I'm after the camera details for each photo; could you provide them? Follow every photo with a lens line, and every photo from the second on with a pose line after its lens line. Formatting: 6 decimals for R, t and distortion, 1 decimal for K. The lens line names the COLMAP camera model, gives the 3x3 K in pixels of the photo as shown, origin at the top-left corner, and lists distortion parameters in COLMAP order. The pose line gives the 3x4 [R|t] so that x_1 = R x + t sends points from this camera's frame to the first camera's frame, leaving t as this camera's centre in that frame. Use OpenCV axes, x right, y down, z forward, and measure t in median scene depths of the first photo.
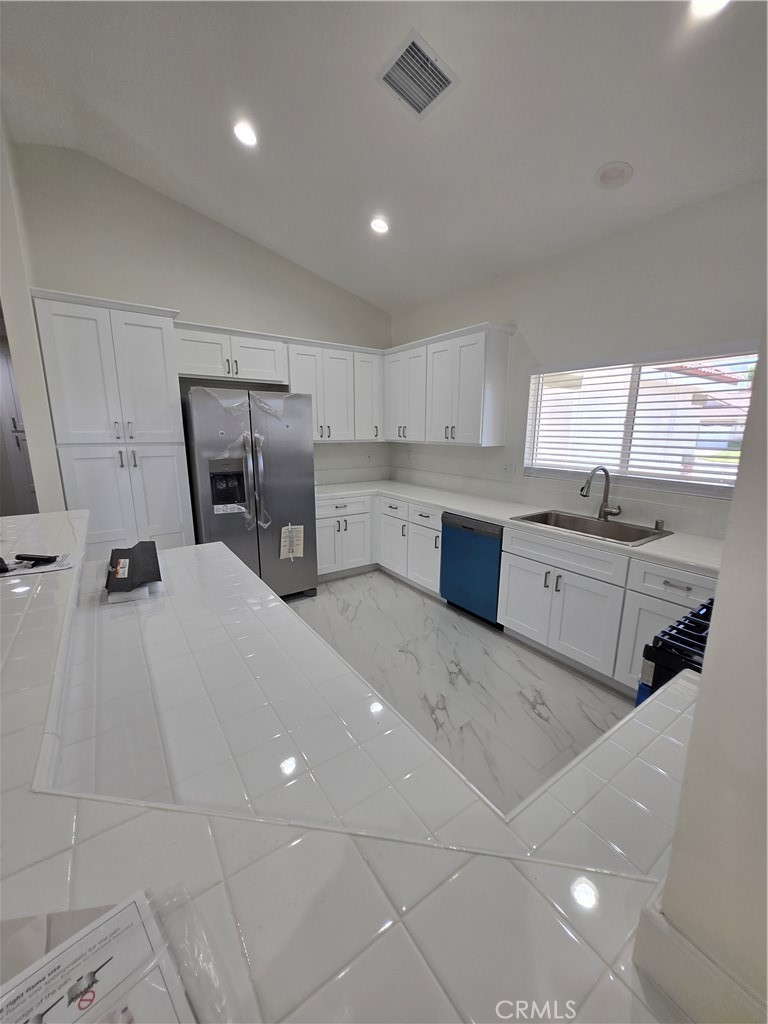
lens RADIAL K [[403.6, 0, 388.7], [0, 403.6, 516.8], [0, 0, 1]] dist [-0.000262, -0.000116]
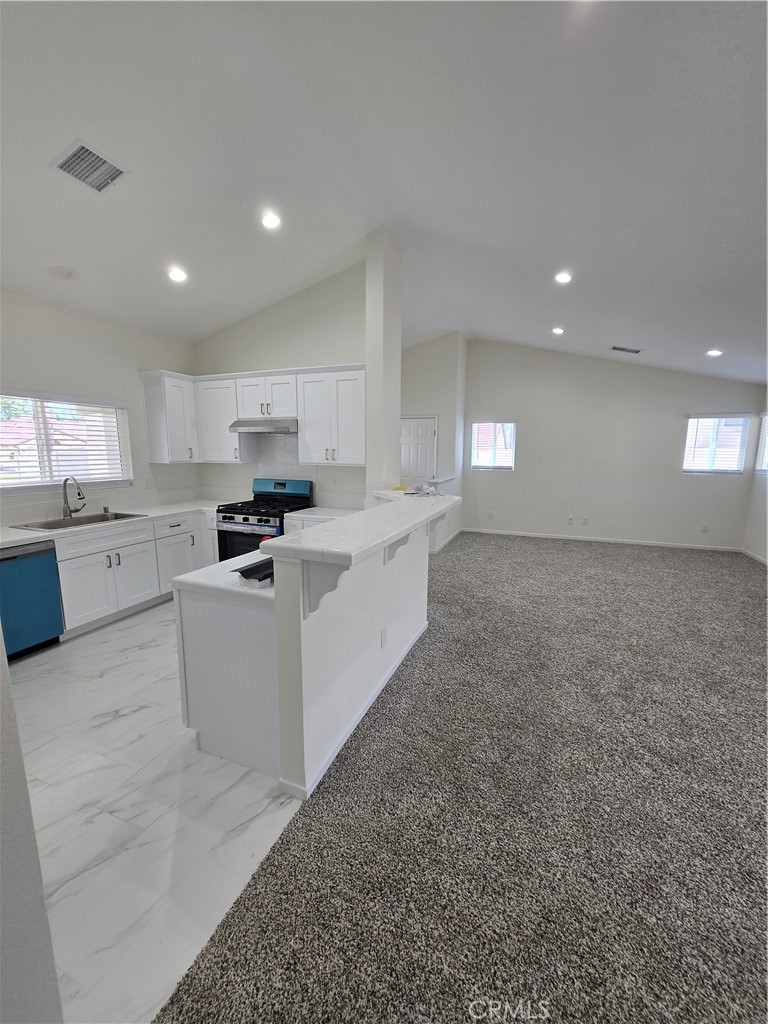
lens RADIAL K [[403.6, 0, 388.7], [0, 403.6, 516.8], [0, 0, 1]] dist [-0.000262, -0.000116]
pose [[-0.546783, -0.147744, 0.824136, -0.912178], [0.170422, 0.944063, 0.282313, -0.155555], [-0.819746, 0.294815, -0.491019, 0.661341]]
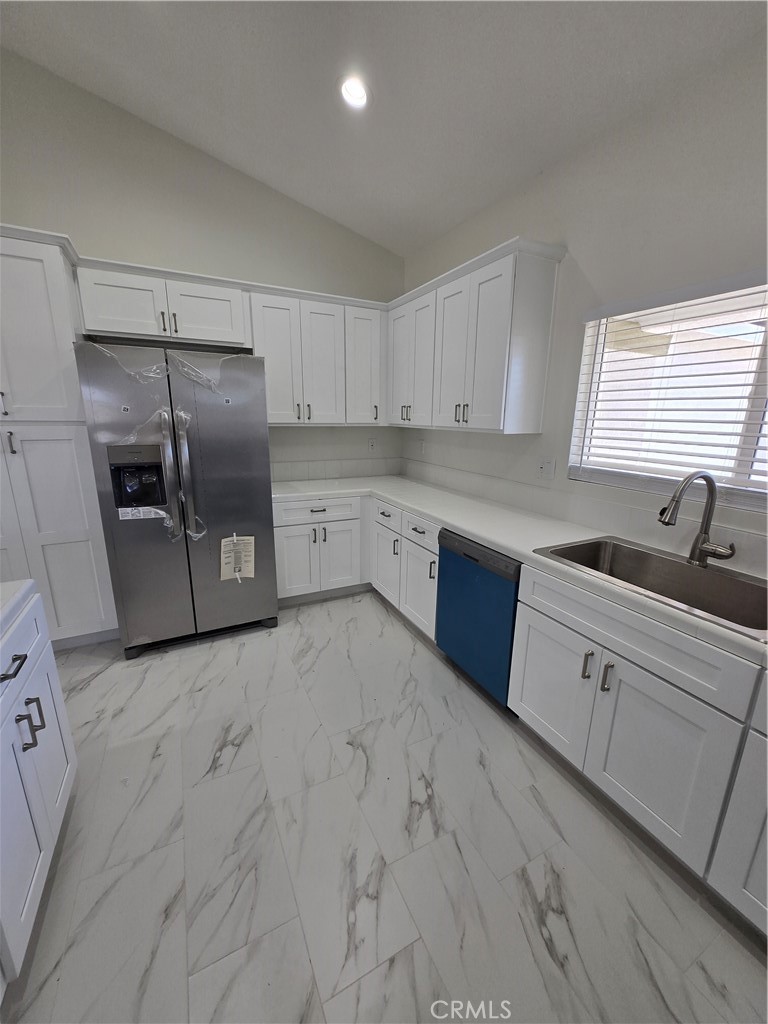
lens RADIAL K [[403.6, 0, 388.7], [0, 403.6, 516.8], [0, 0, 1]] dist [-0.000262, -0.000116]
pose [[0.989491, 0.044413, -0.137606, 0.139064], [-0.040261, 0.998650, 0.032816, -0.050500], [0.138878, -0.026931, 0.989943, 0.303388]]
